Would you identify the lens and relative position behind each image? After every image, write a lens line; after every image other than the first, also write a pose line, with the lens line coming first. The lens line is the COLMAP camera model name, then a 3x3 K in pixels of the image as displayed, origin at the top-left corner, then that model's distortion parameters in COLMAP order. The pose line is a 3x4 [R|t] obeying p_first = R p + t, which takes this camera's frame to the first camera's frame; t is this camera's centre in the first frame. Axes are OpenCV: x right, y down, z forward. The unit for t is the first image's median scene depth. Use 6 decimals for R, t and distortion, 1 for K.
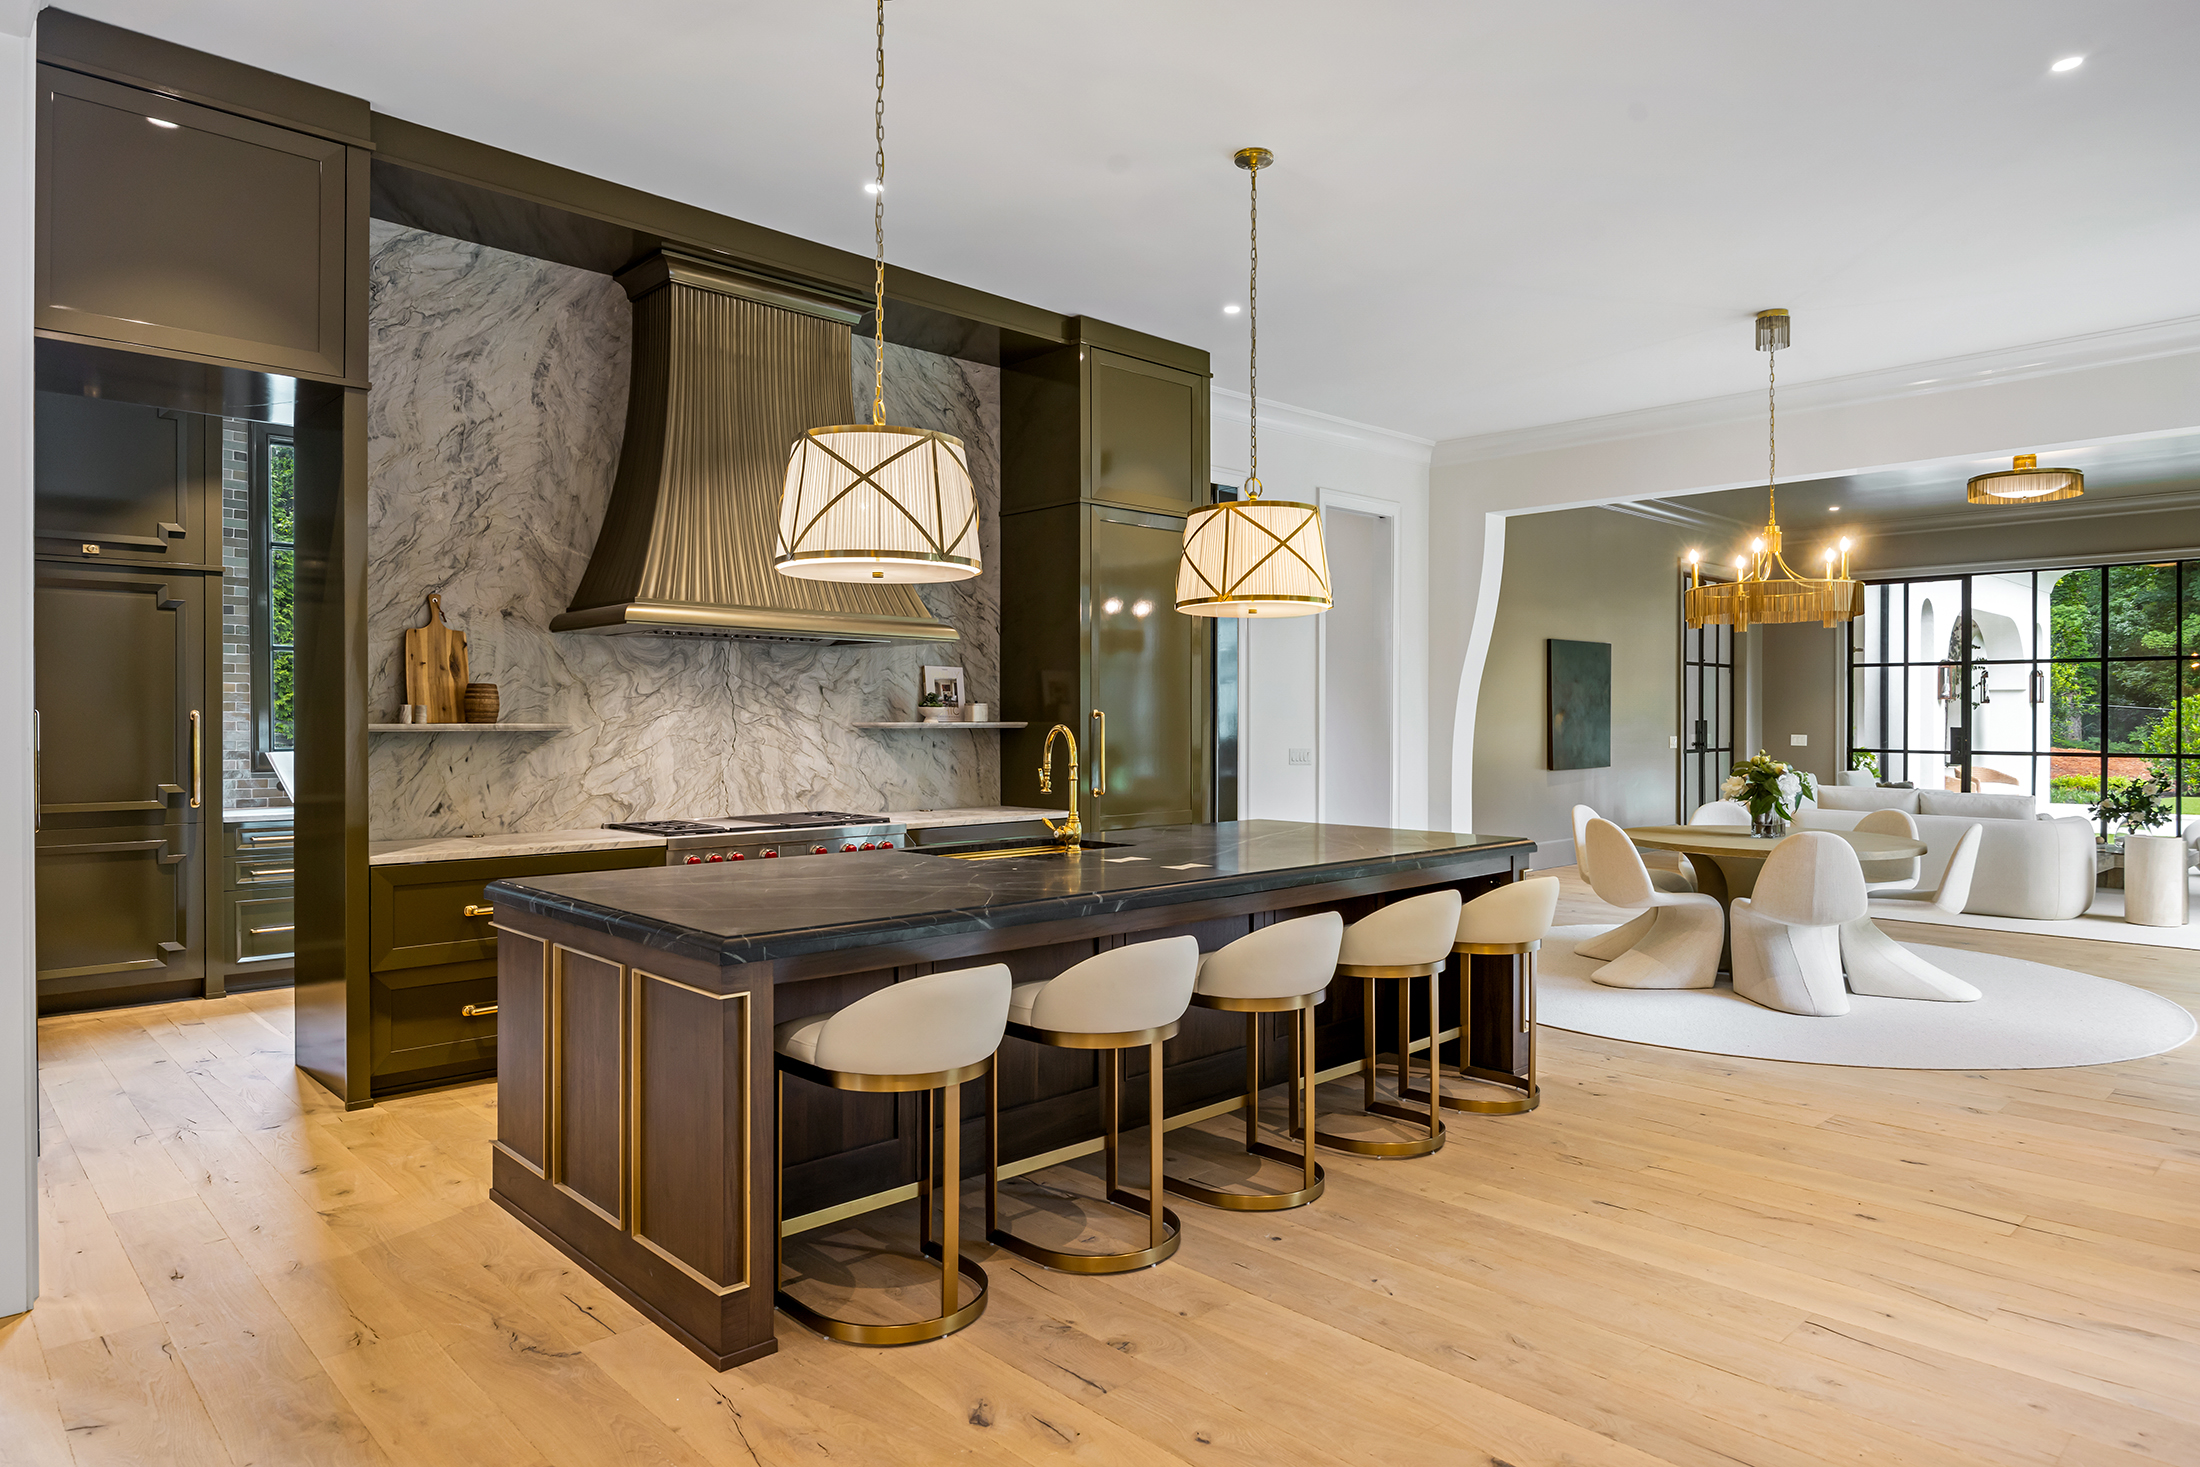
lens RADIAL K [[1327.2, 0, 1080.5], [0, 1327.2, 716.0], [0, 0, 1]] dist [-0.012637, -0.002140]
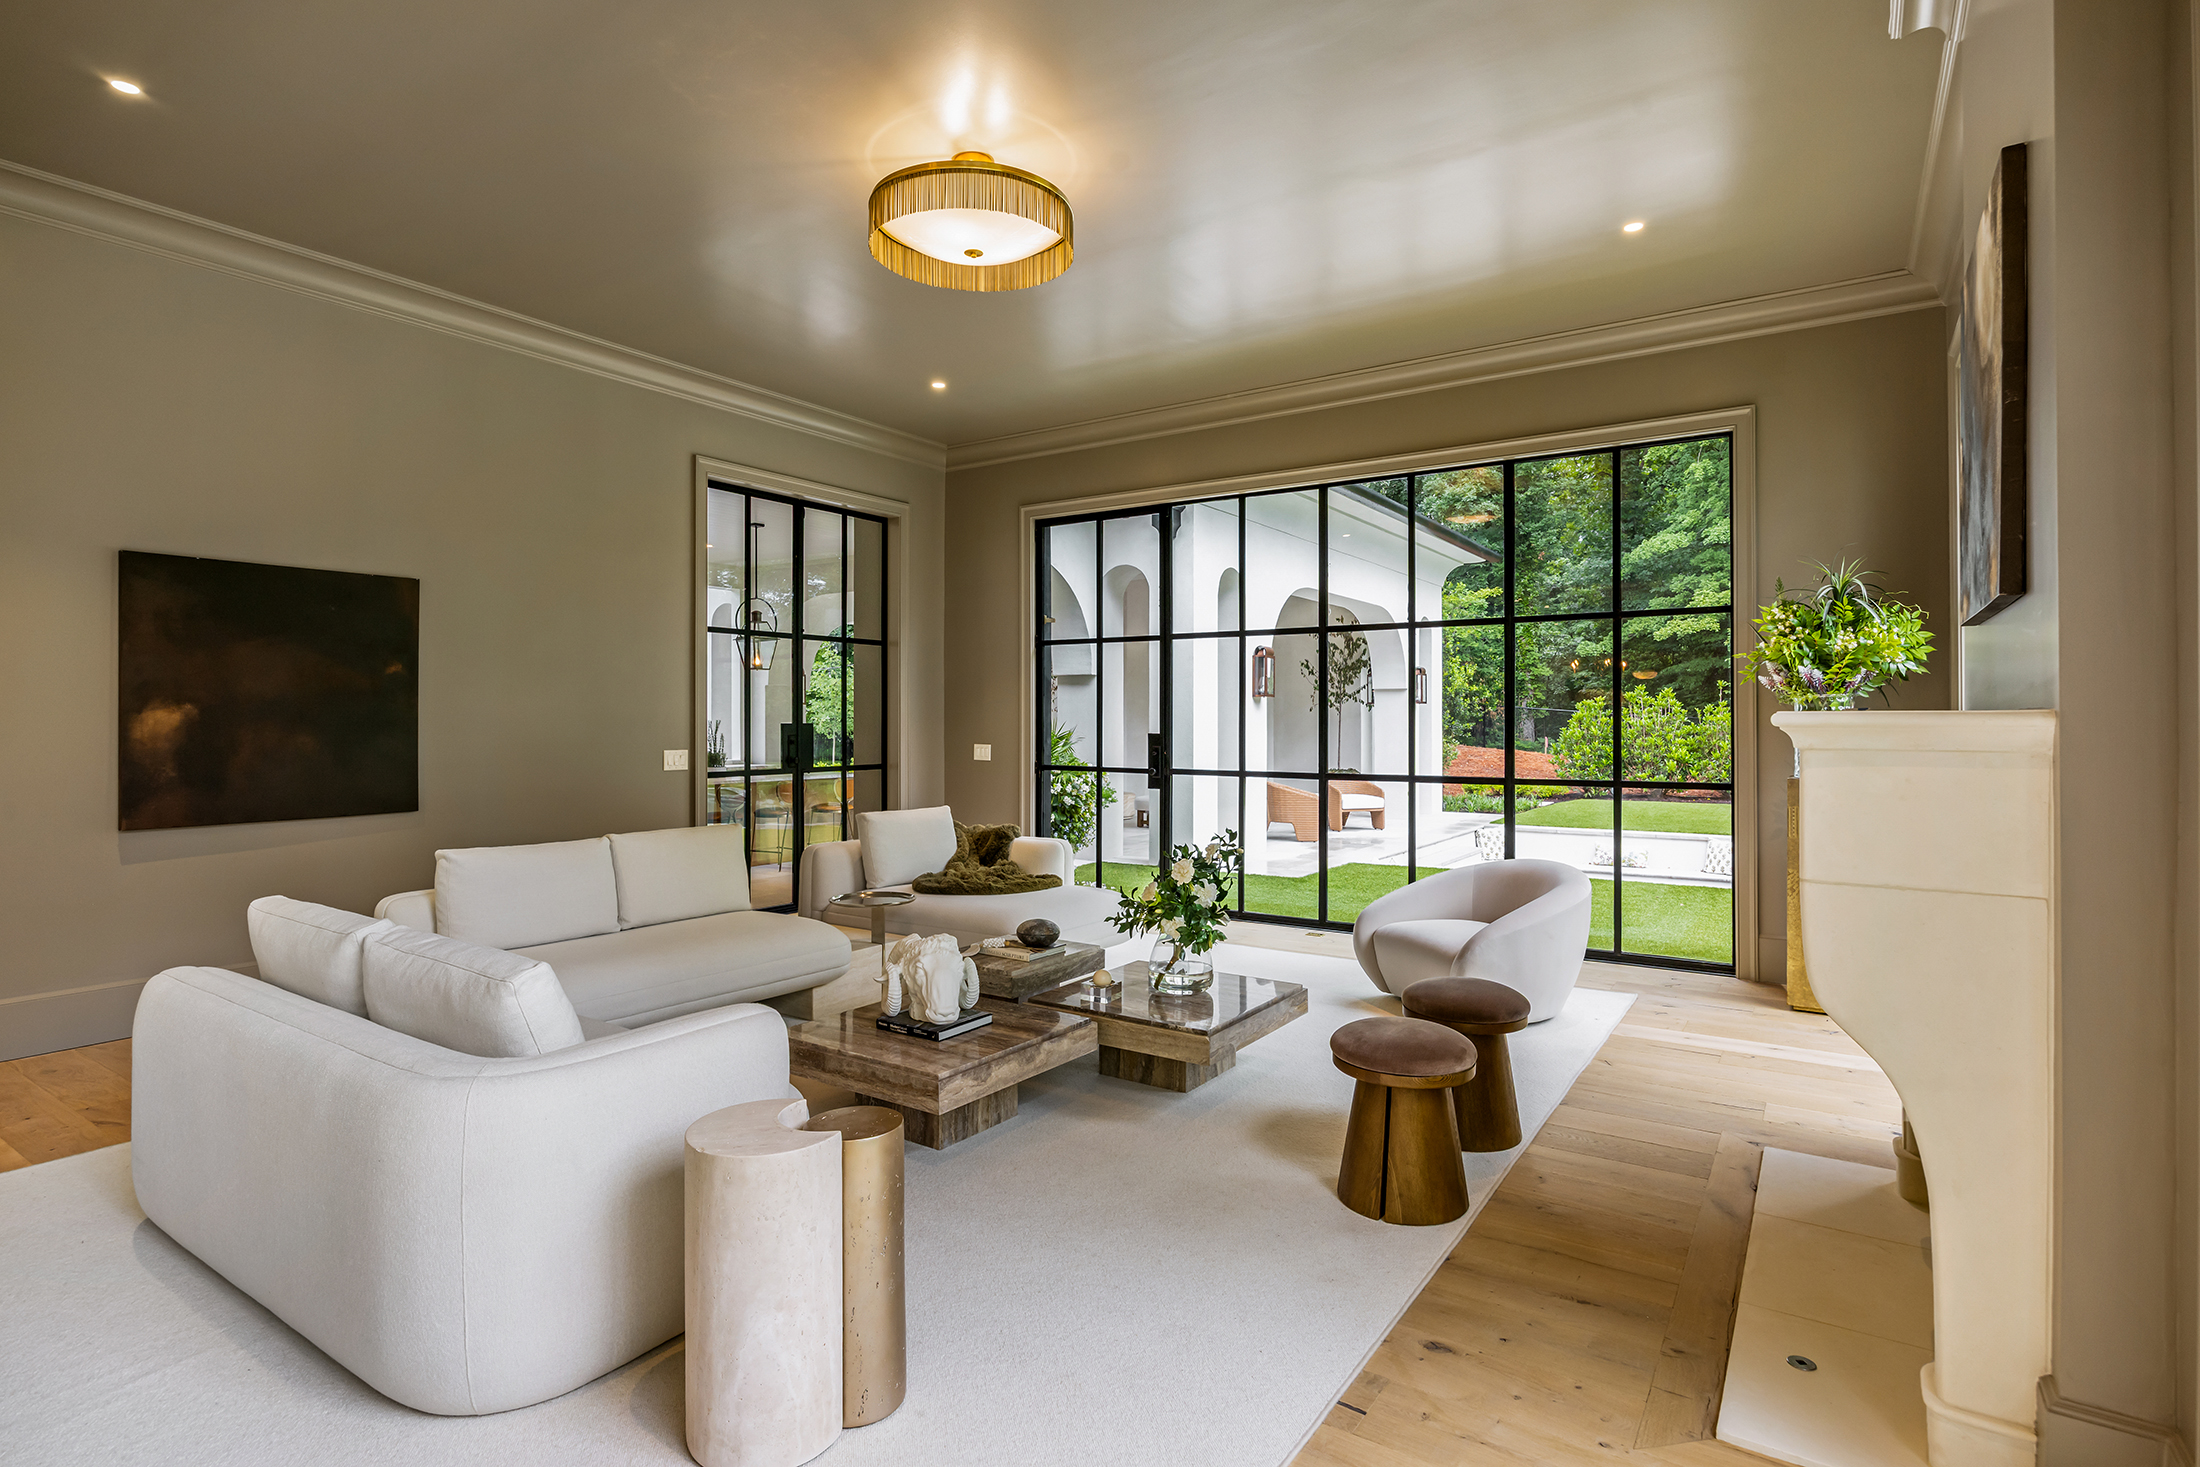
lens RADIAL K [[1066.0, 0, 1129.8], [0, 1066.0, 720.3], [0, 0, 1]] dist [-0.020088, -0.000077]
pose [[0.974084, -0.000603, 0.226185, 1.151089], [0.000448, 1.000000, 0.000734, 0.003175], [-0.226185, -0.000614, 0.974084, 1.032848]]
